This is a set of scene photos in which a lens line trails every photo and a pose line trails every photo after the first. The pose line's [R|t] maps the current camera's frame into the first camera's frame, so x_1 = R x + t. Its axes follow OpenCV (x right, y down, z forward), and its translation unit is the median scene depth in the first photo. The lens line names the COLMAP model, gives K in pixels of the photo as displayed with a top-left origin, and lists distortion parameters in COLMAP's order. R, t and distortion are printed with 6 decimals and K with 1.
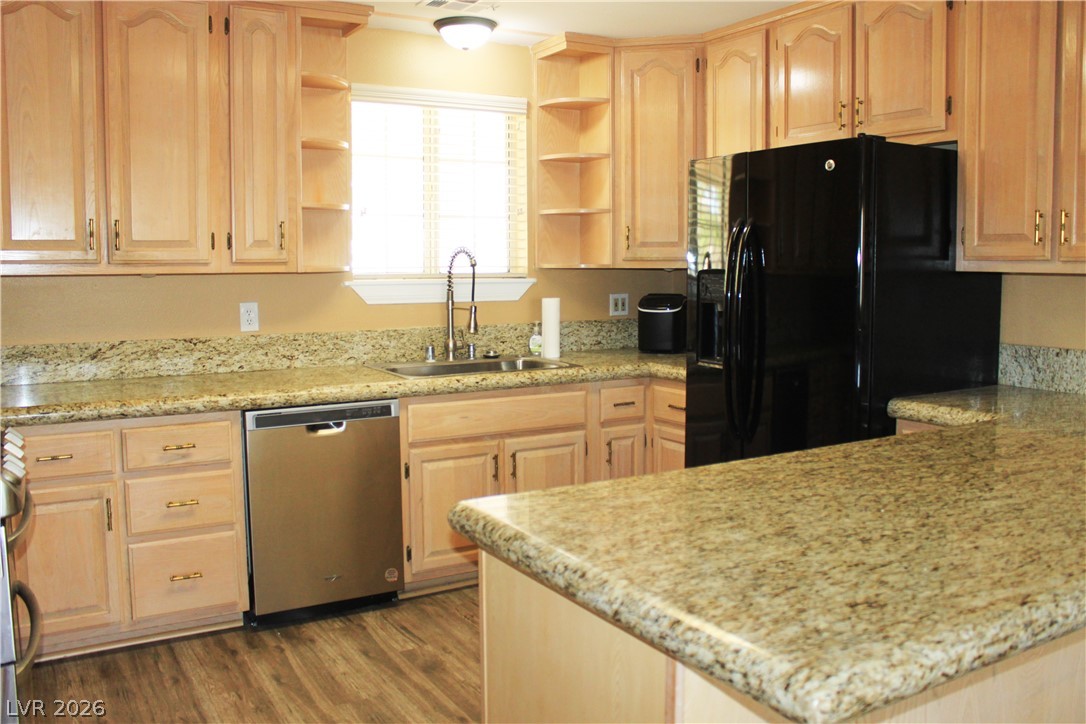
lens RADIAL K [[931.7, 0, 541.0], [0, 931.7, 354.8], [0, 0, 1]] dist [-0.169338, 0.137931]
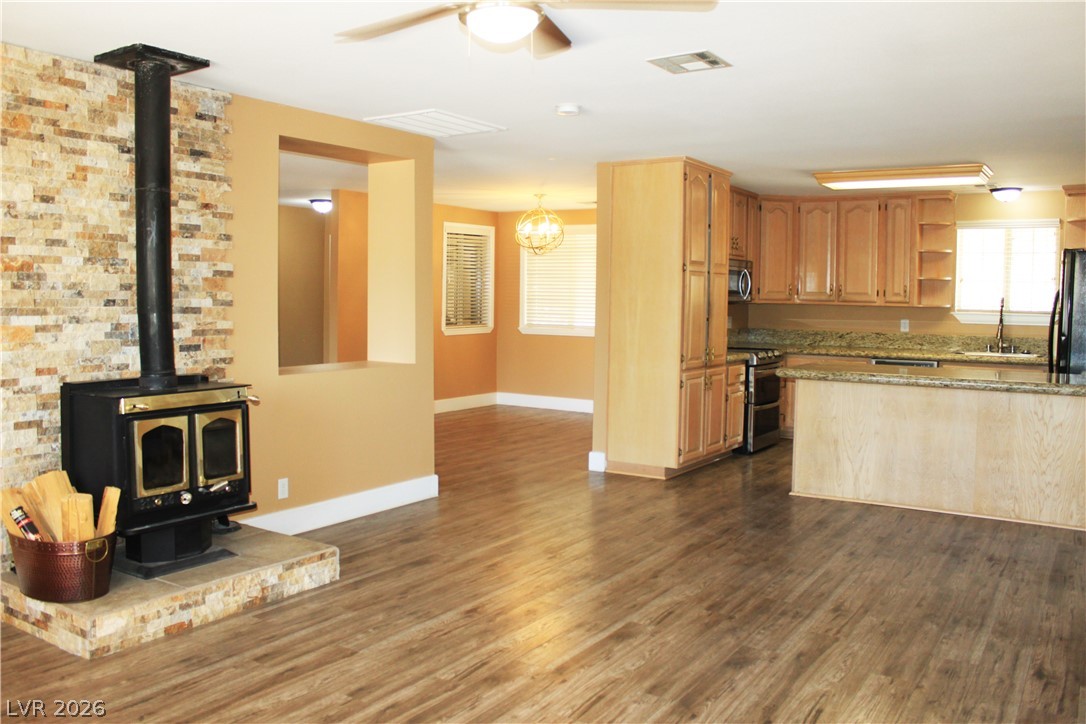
lens RADIAL K [[931.7, 0, 535.5], [0, 931.7, 353.8], [0, 0, 1]] dist [-0.169338, 0.137931]
pose [[0.442386, 0.060720, -0.894767, 1.351444], [-0.099713, 0.994850, 0.018212, 0.082014], [0.891264, 0.081163, 0.446162, -0.867207]]
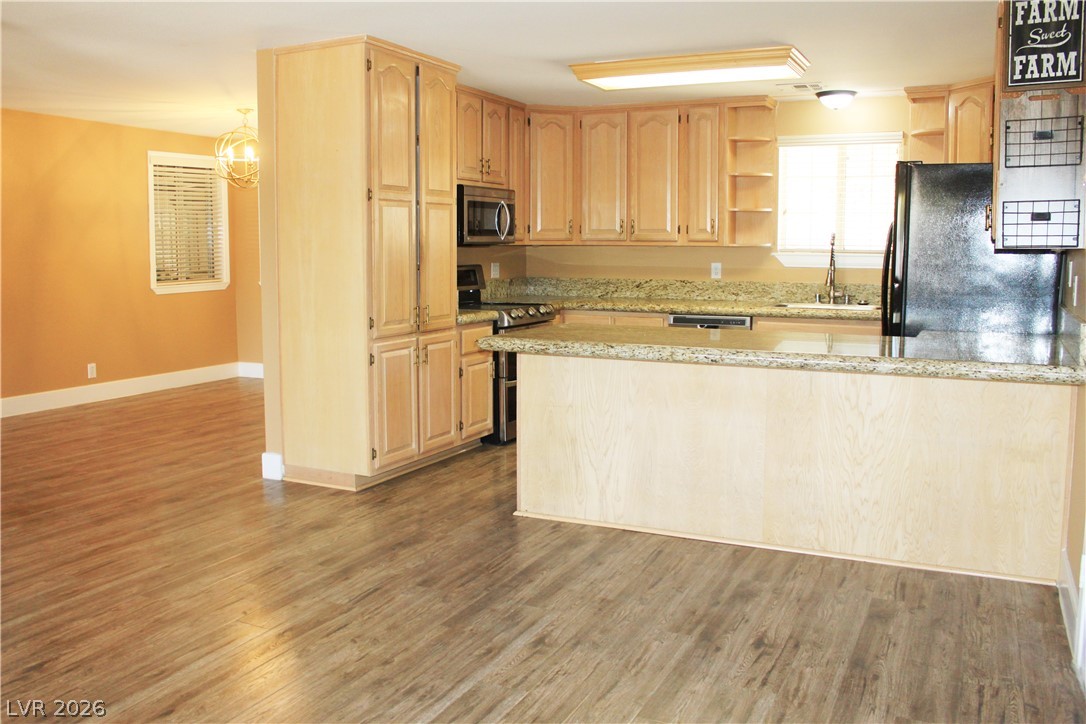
lens RADIAL K [[931.7, 0, 538.3], [0, 931.7, 358.4], [0, 0, 1]] dist [-0.169338, 0.137931]
pose [[0.545310, 0.100421, -0.832197, 1.055635], [-0.081690, 0.994439, 0.066470, 0.039338], [0.834244, 0.031735, 0.550481, -0.309958]]
